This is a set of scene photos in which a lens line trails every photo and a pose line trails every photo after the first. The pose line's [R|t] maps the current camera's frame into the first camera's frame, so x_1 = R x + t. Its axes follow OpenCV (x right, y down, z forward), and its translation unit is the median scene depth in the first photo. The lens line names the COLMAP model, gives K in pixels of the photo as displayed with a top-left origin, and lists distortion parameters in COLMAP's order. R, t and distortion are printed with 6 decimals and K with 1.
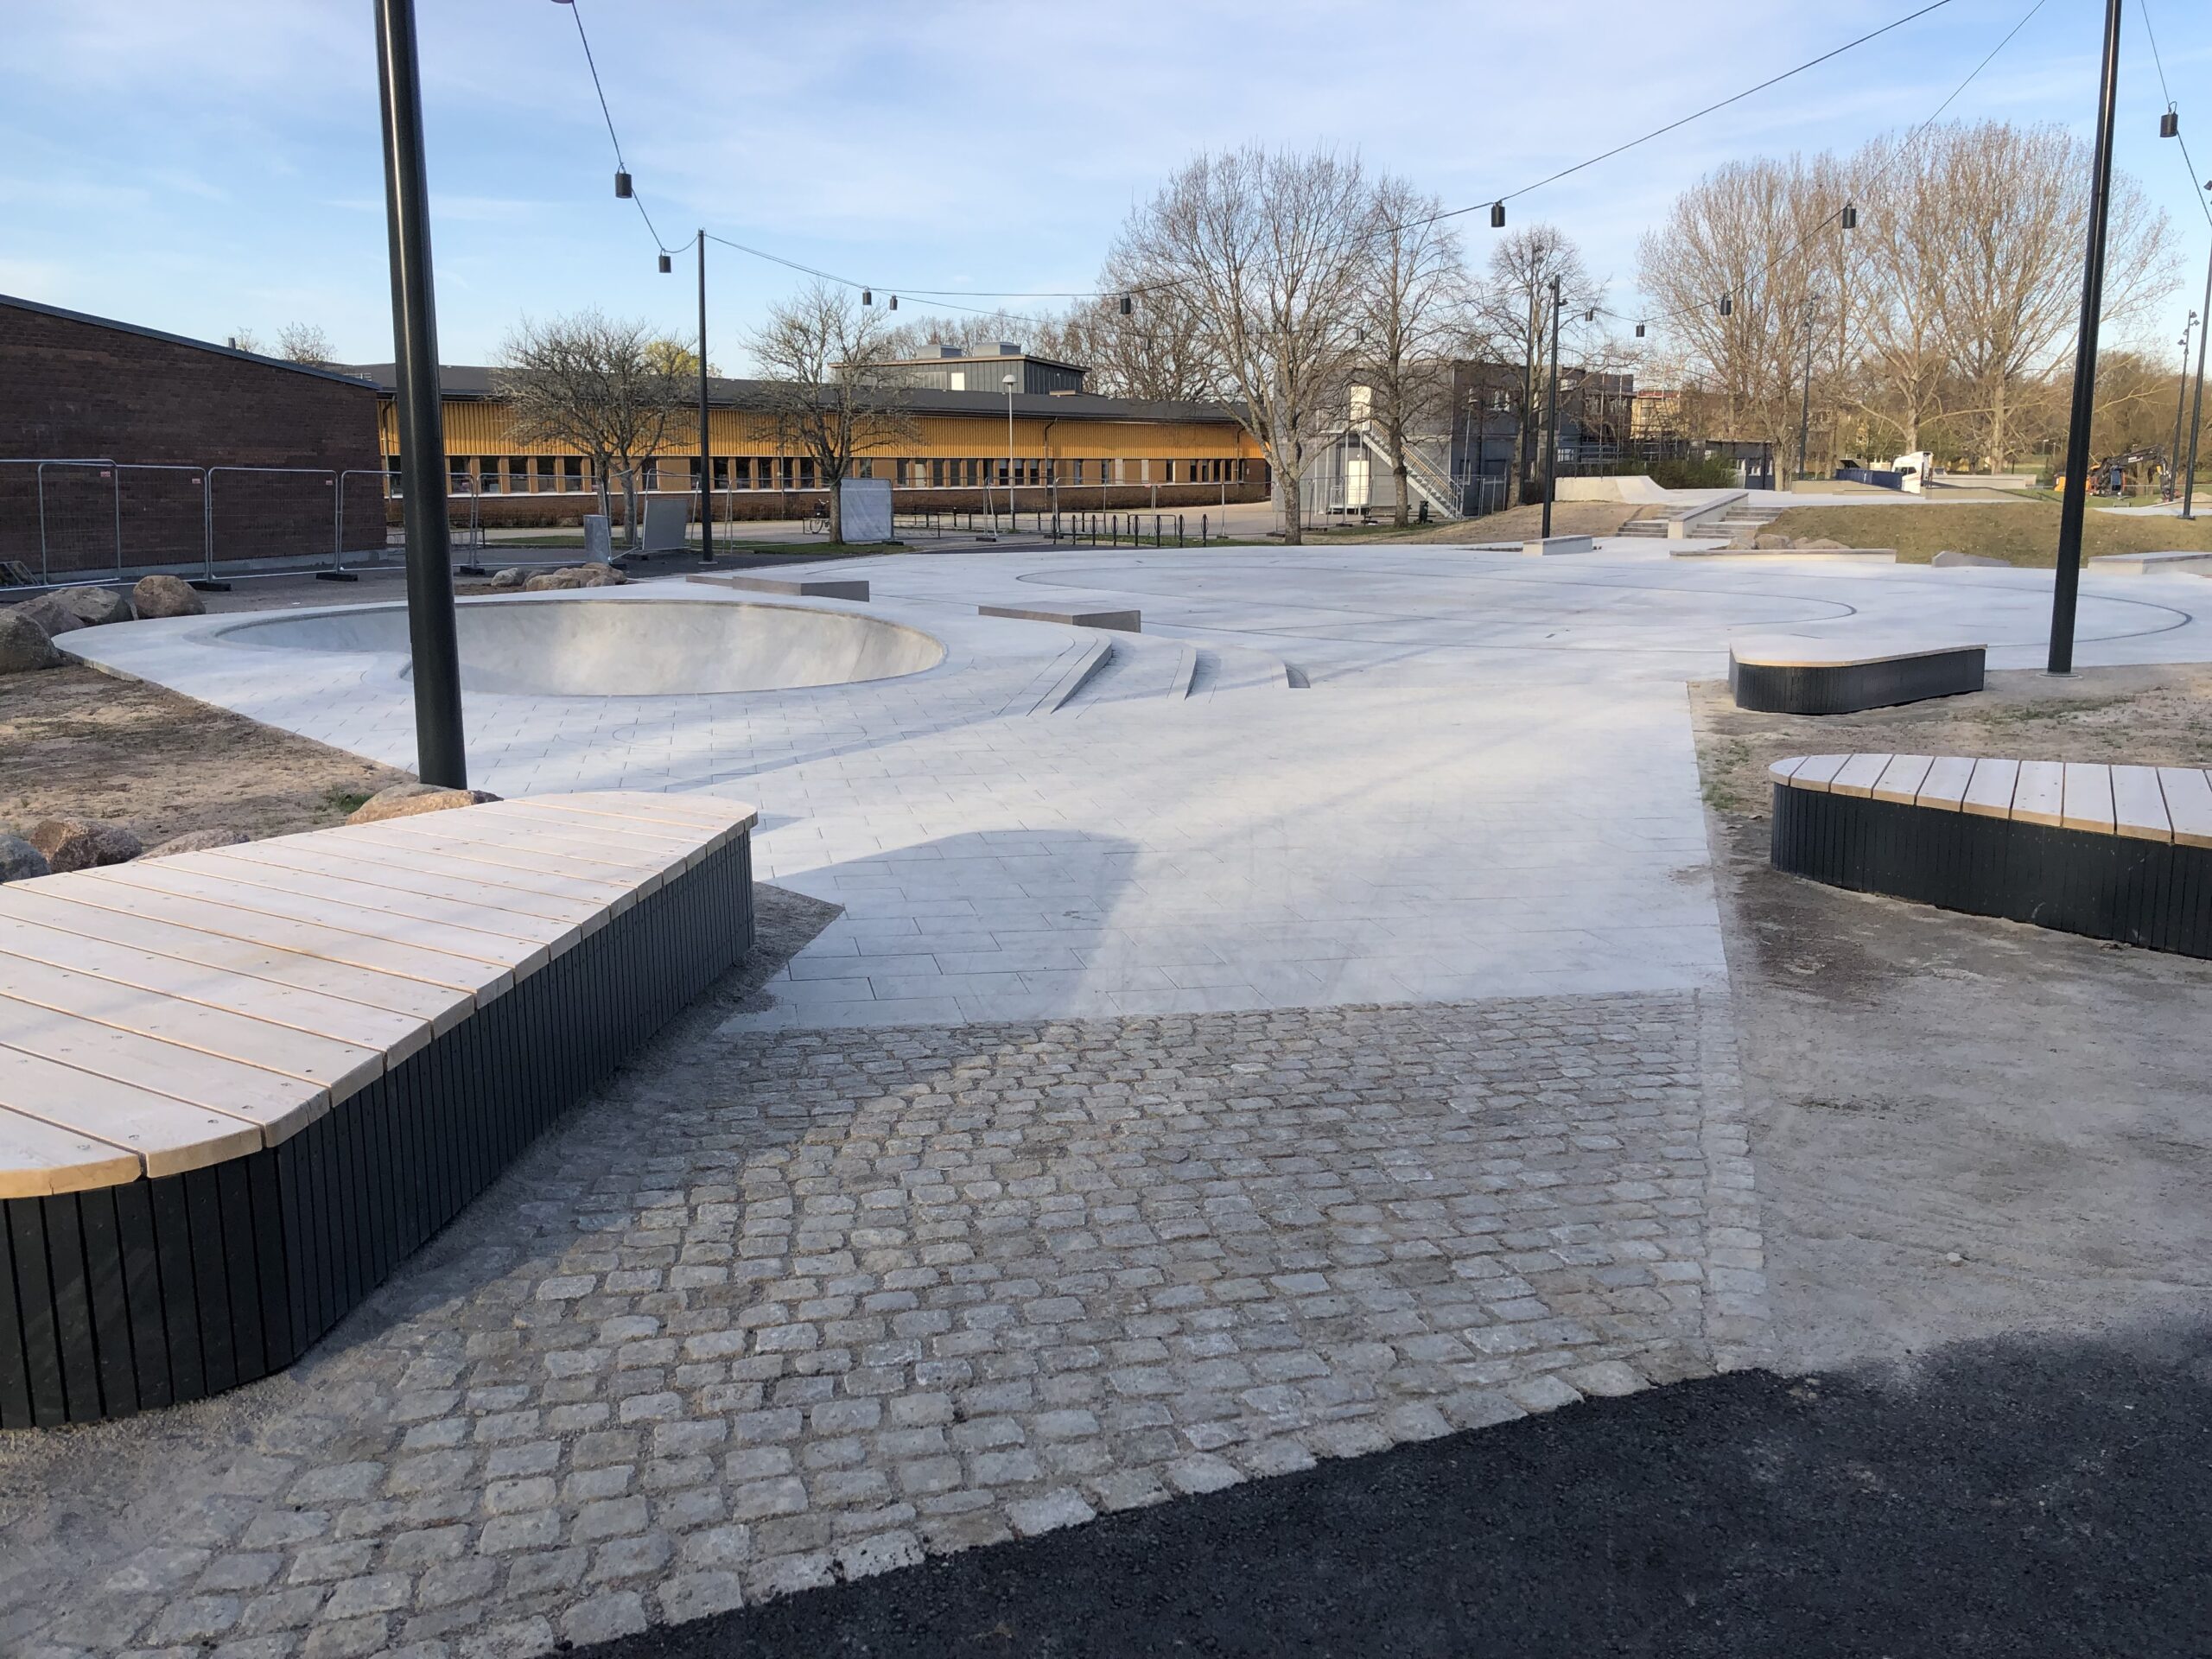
lens RADIAL K [[1743.7, 0, 1106.0], [0, 1743.7, 829.5], [0, 0, 1]] dist [0.035178, -0.007286]
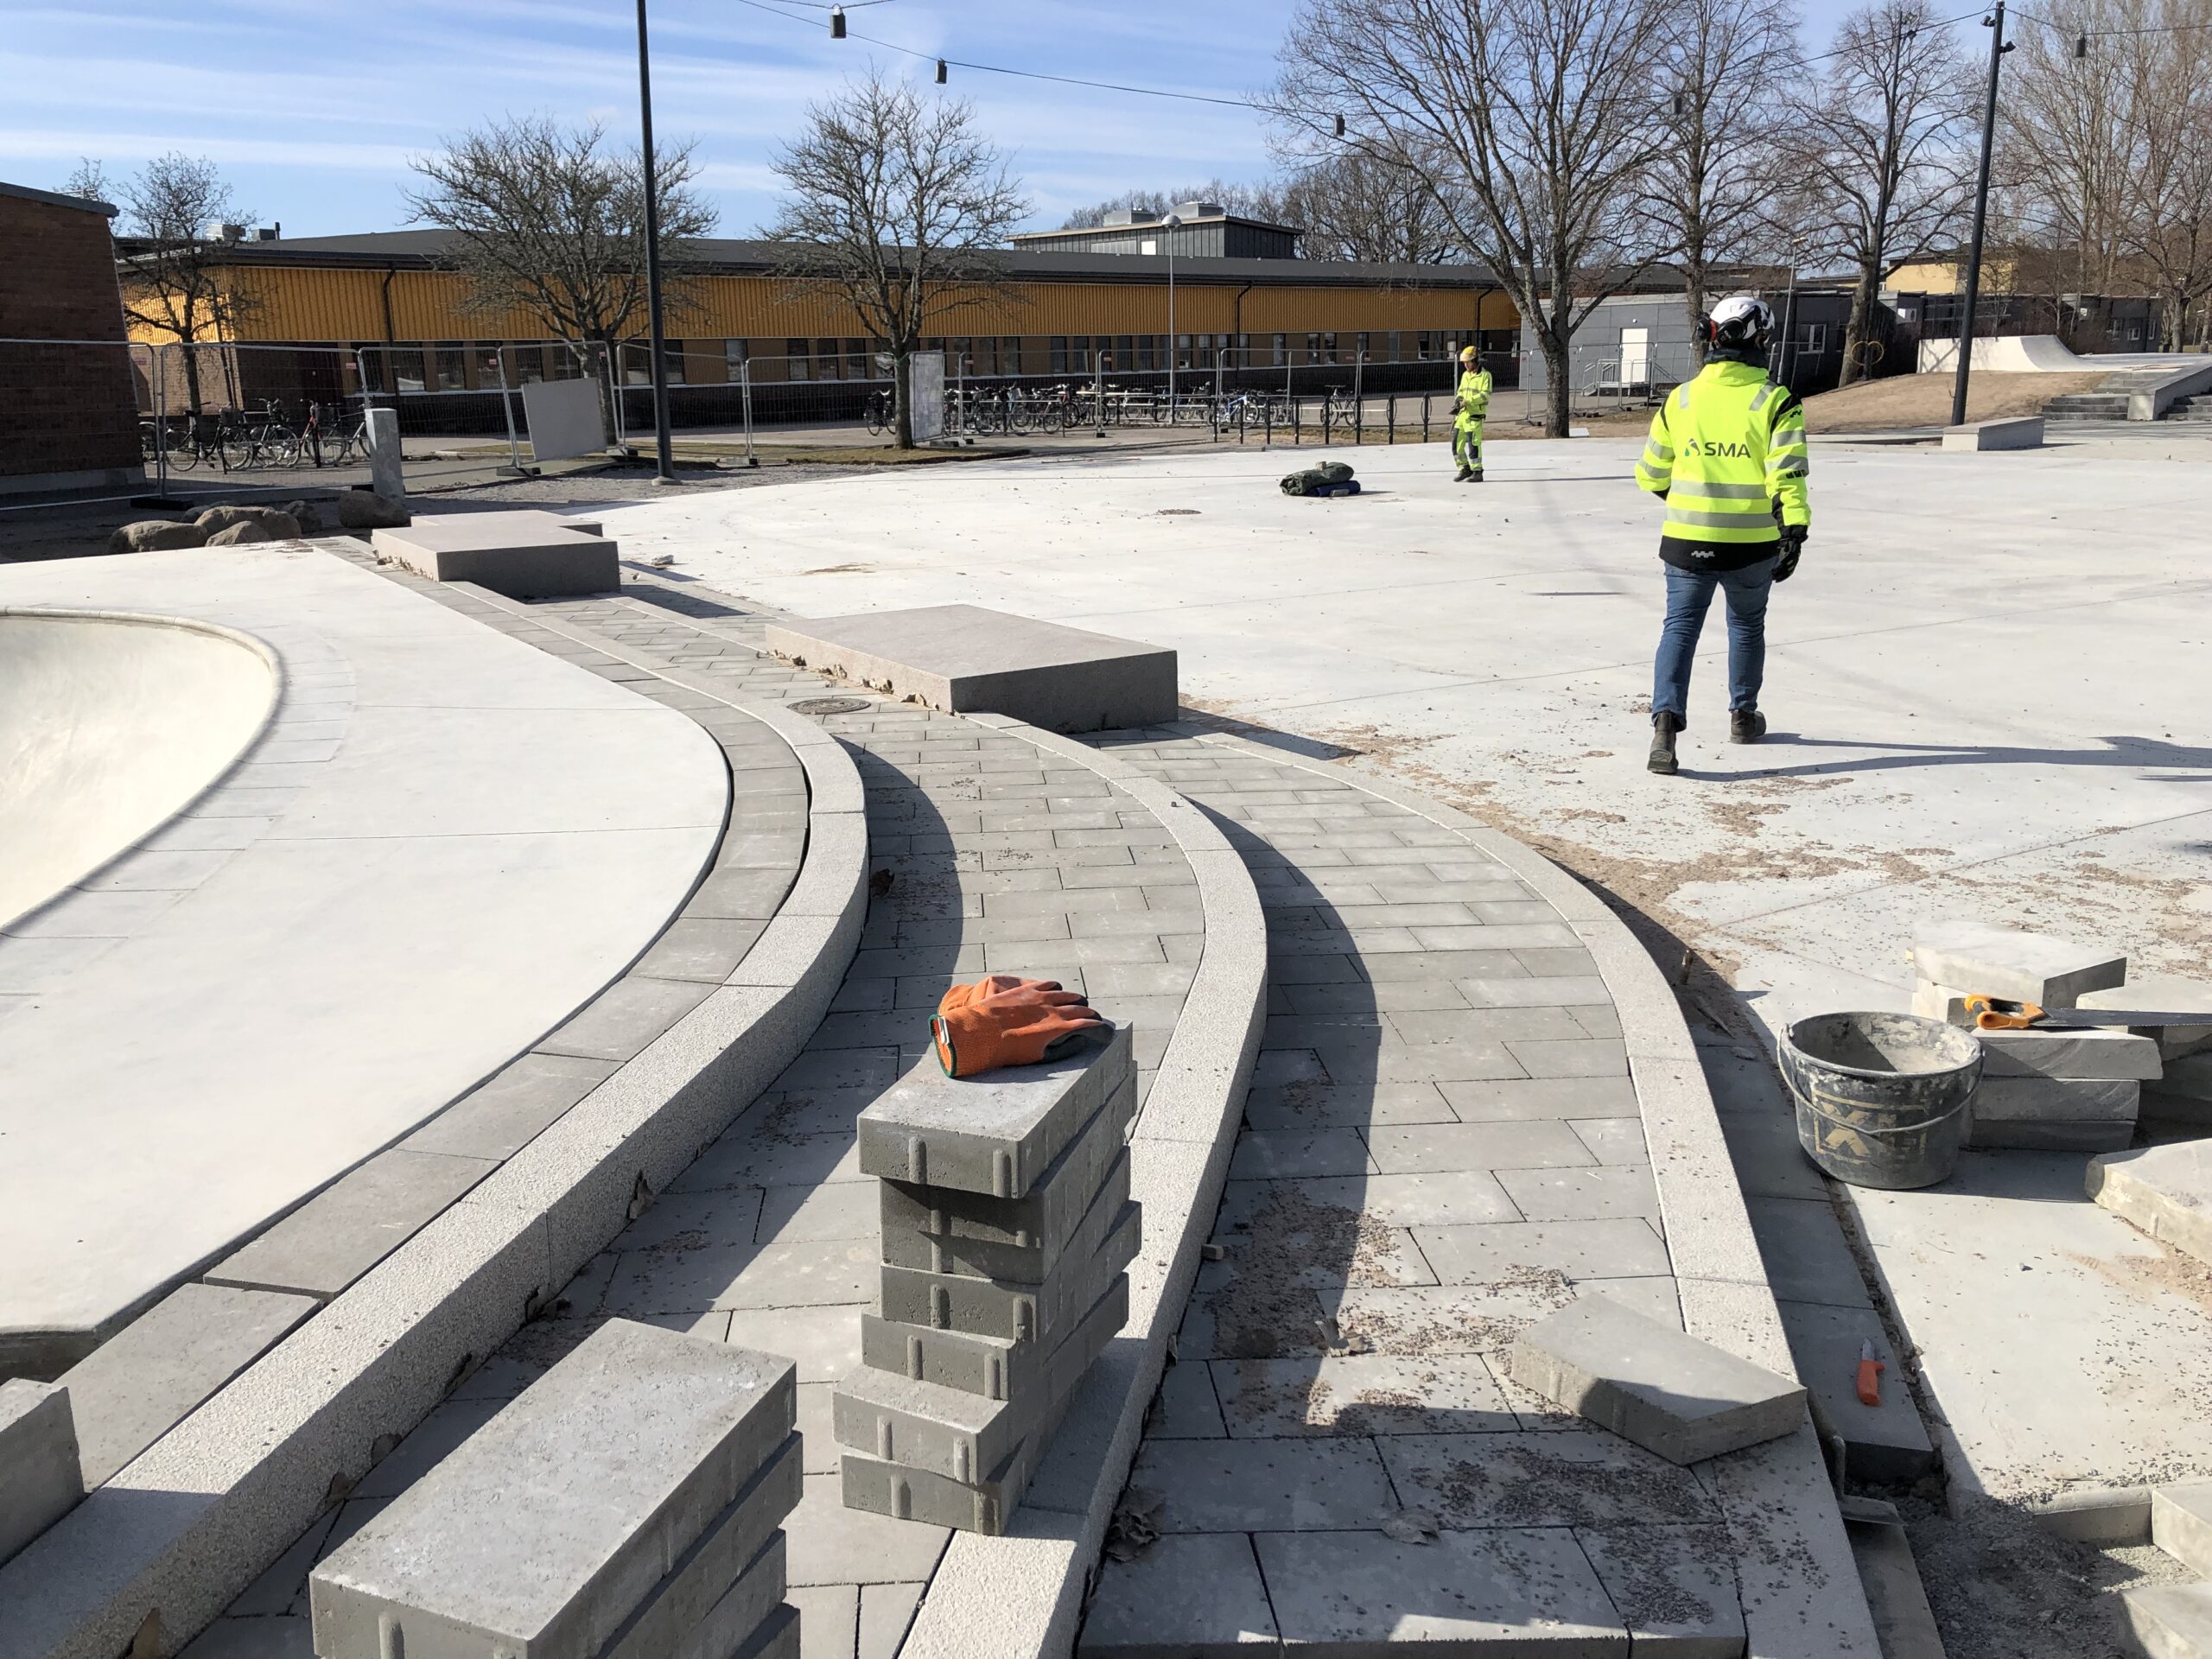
lens RADIAL K [[1743.7, 0, 1106.0], [0, 1743.7, 829.5], [0, 0, 1]] dist [0.035178, -0.007286]
pose [[0.991599, 0.015081, -0.128467, 0.016823], [-0.007612, 0.998262, 0.058436, -0.036611], [0.129125, -0.056967, 0.989991, 0.216460]]
